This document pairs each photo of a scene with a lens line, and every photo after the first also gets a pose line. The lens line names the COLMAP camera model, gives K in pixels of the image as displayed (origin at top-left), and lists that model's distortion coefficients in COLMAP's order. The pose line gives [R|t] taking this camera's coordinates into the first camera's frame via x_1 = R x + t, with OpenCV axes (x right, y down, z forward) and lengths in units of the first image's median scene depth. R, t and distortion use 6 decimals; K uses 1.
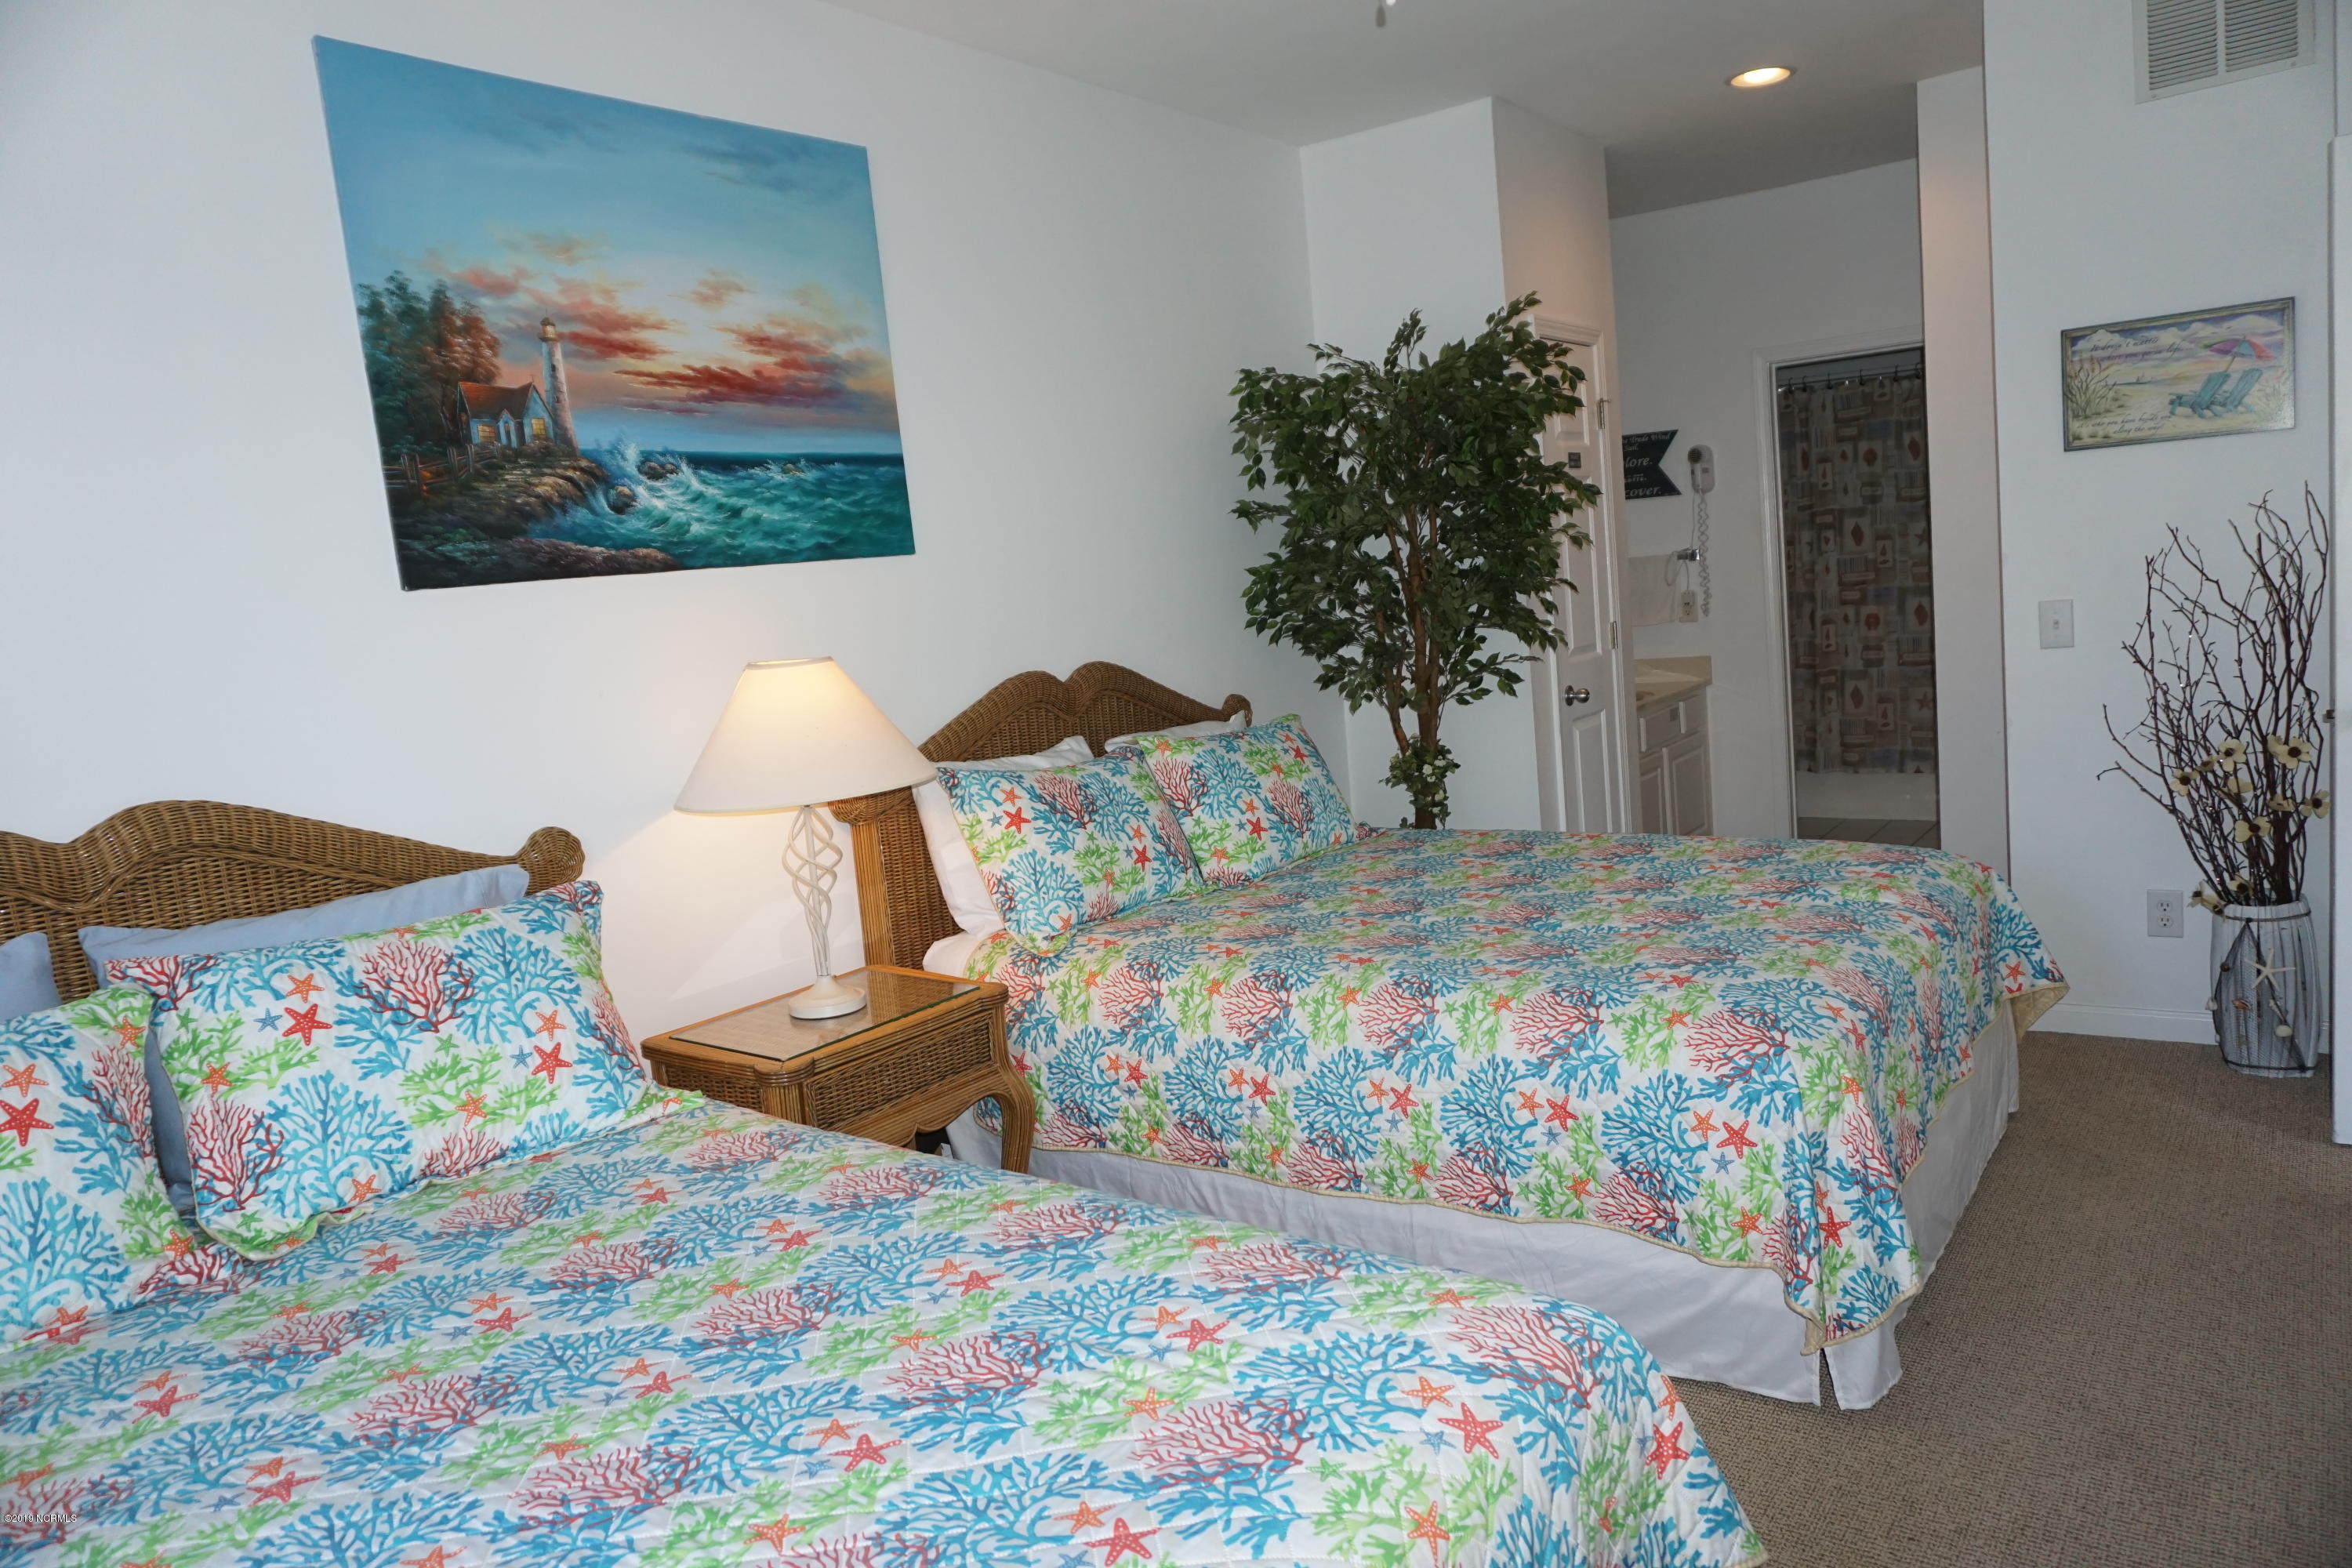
lens RADIAL K [[1568.0, 0, 1176.6], [0, 1568.0, 787.8], [0, 0, 1]] dist [-0.054369, 0.042737]
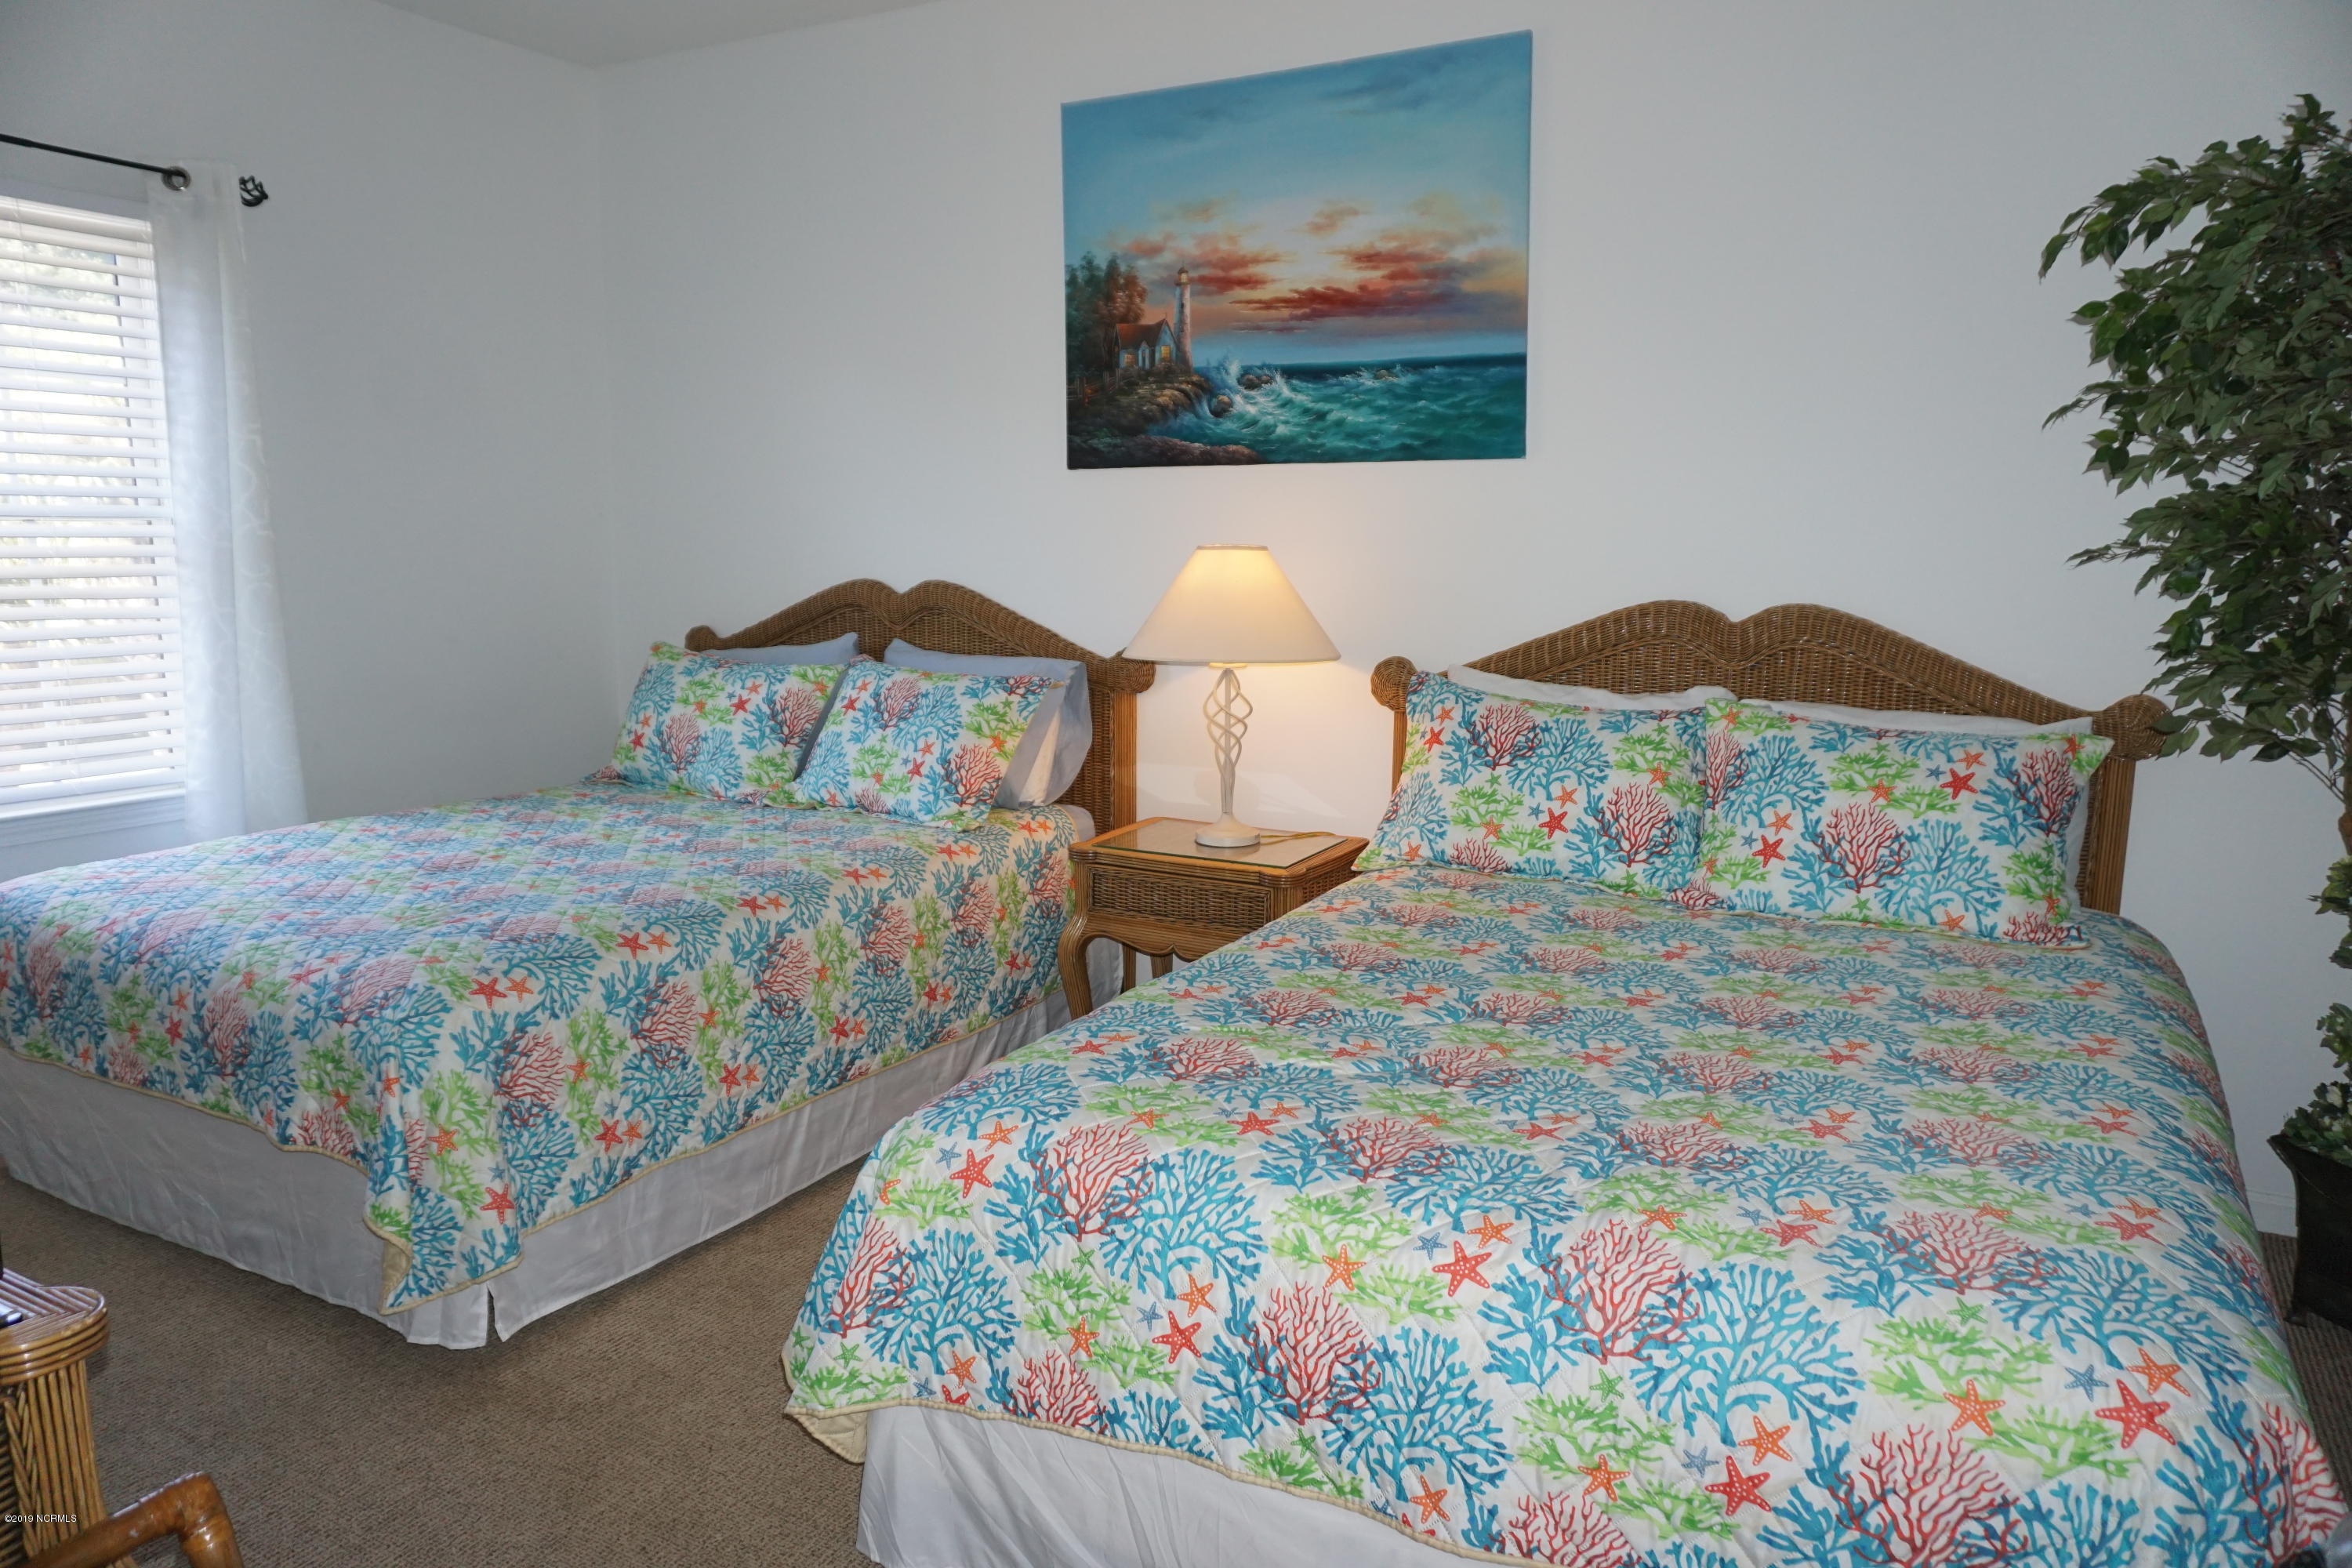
lens RADIAL K [[1576.3, 0, 1174.5], [0, 1576.3, 790.6], [0, 0, 1]] dist [-0.034045, -0.002222]
pose [[0.133593, 0.249588, -0.959093, 0.927997], [-0.147753, 0.961968, 0.229755, -0.168830], [0.979960, 0.111015, 0.165389, 0.767635]]
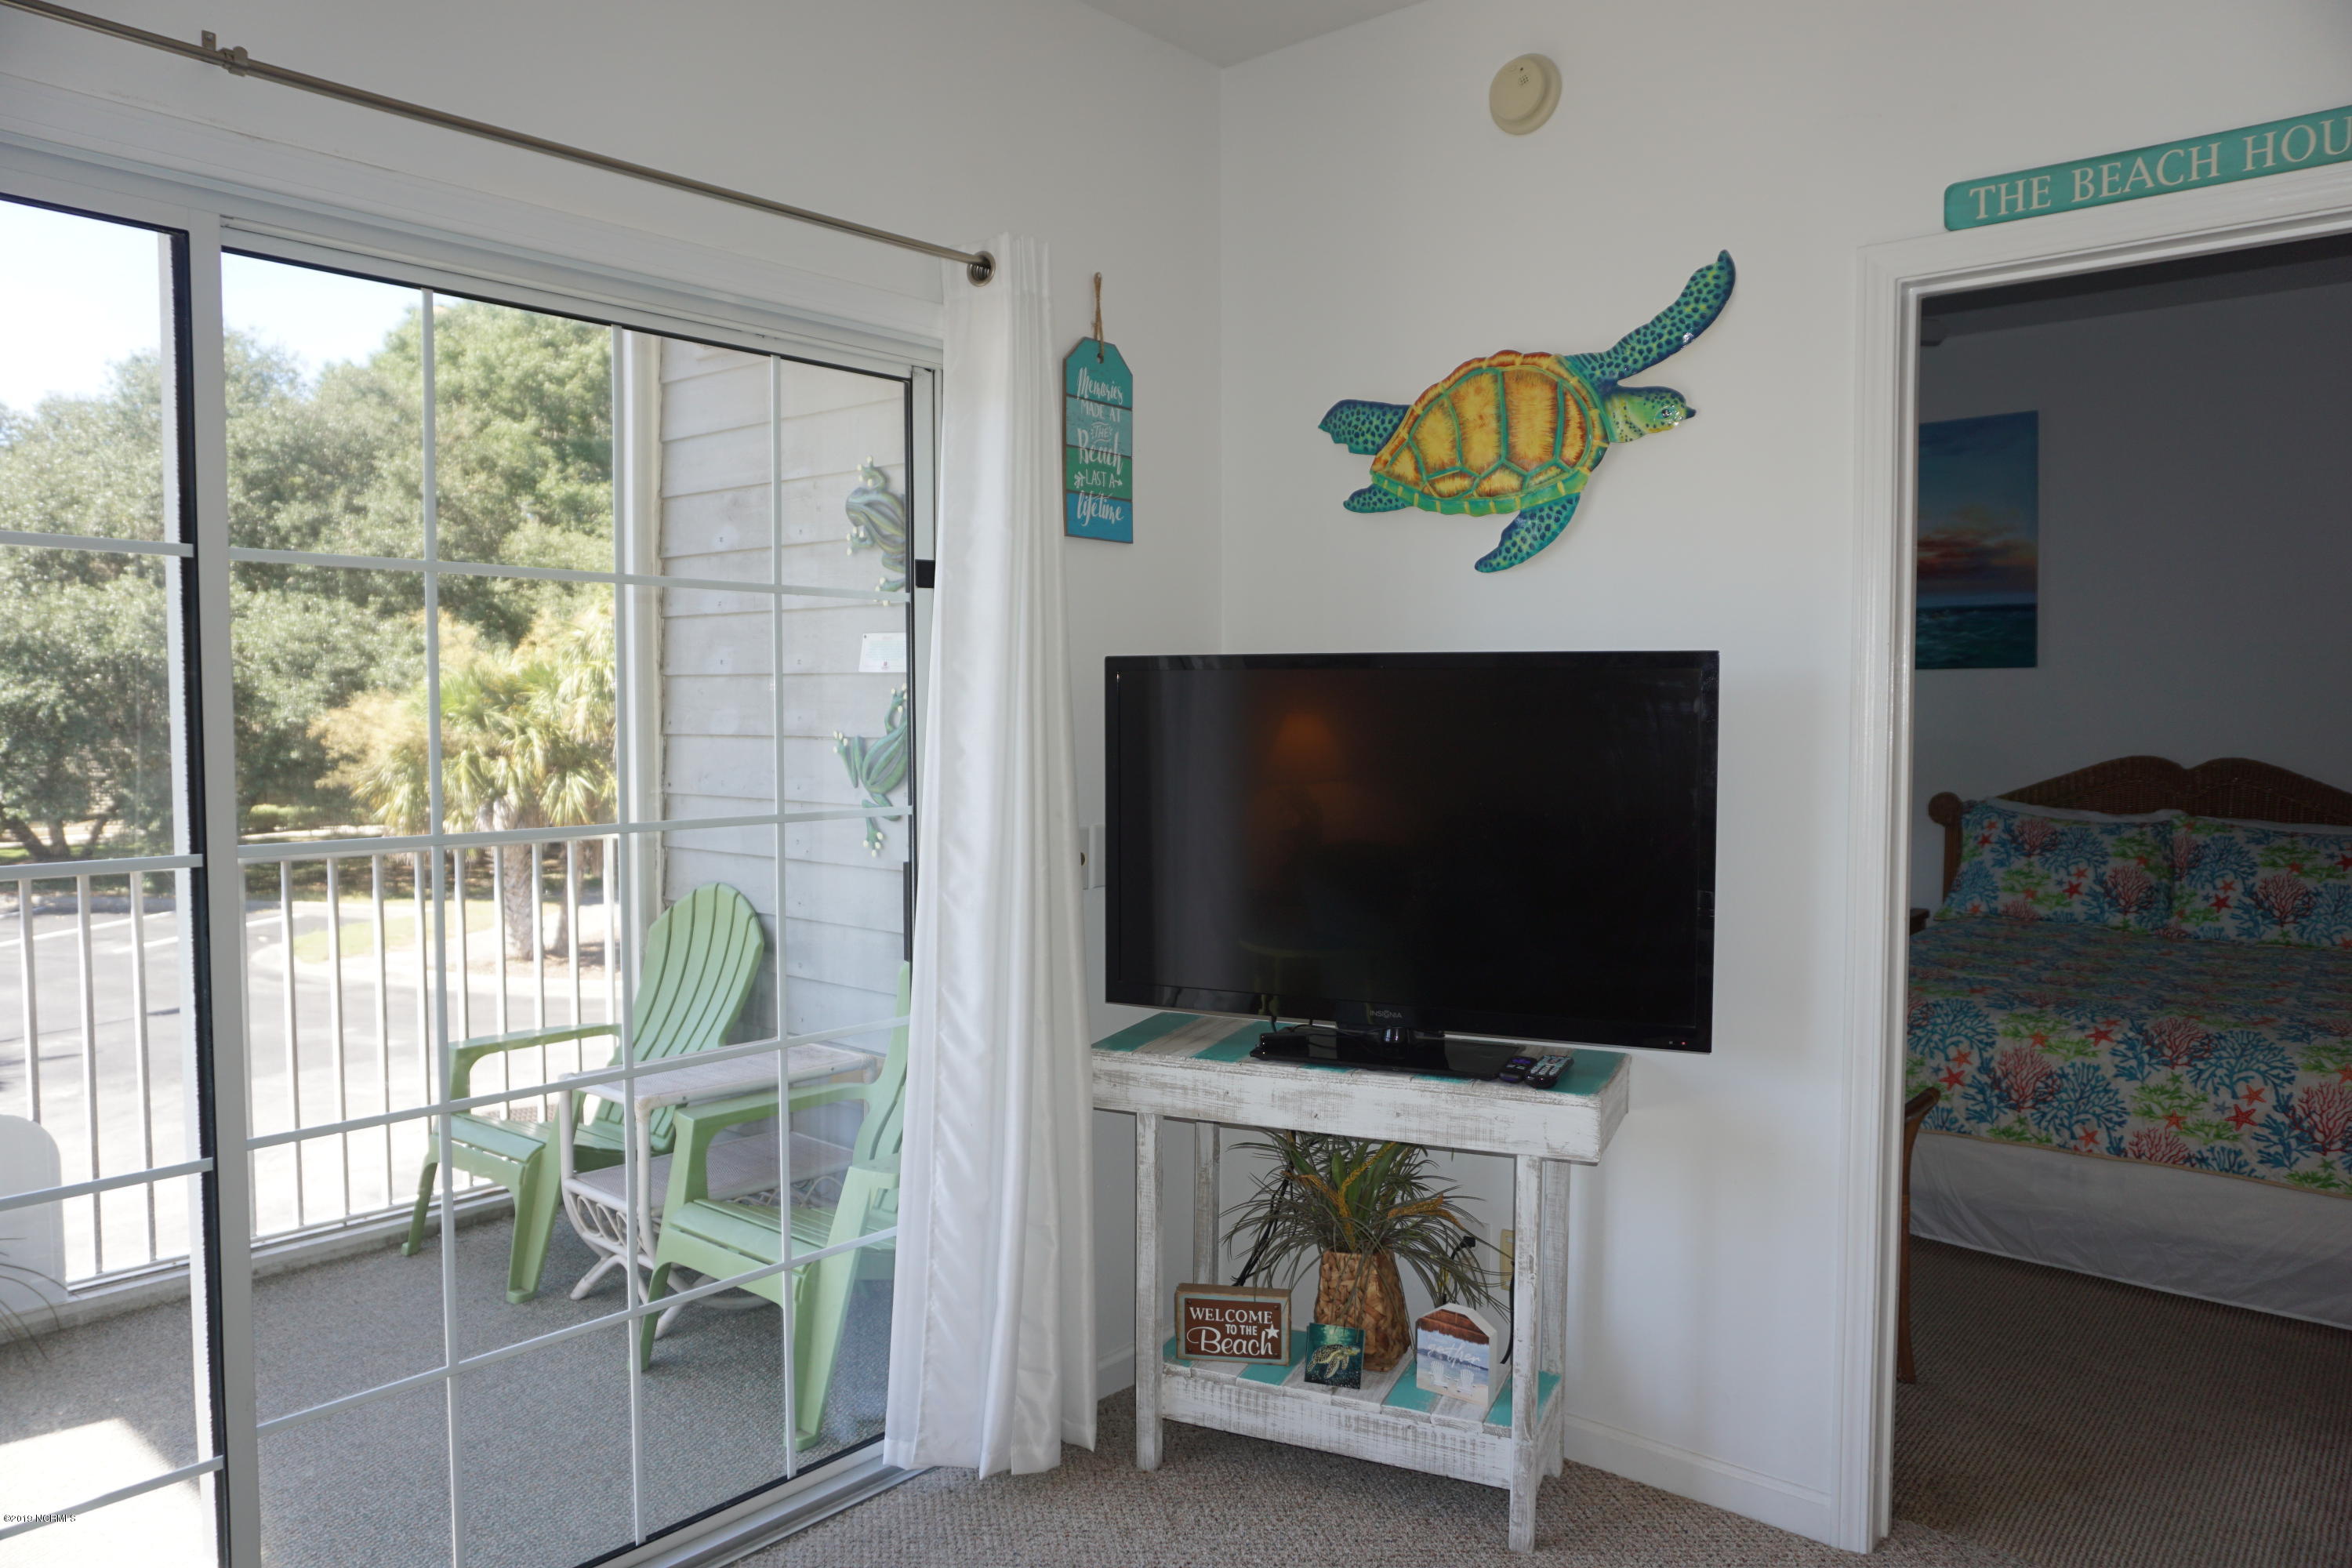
lens RADIAL K [[1568.0, 0, 1176.6], [0, 1568.0, 787.8], [0, 0, 1]] dist [-0.054369, 0.042737]
pose [[-0.068619, 0.144286, -0.987154, 1.671418], [-0.126382, 0.980257, 0.152063, -0.186599], [0.989605, 0.135193, -0.049029, 0.296478]]
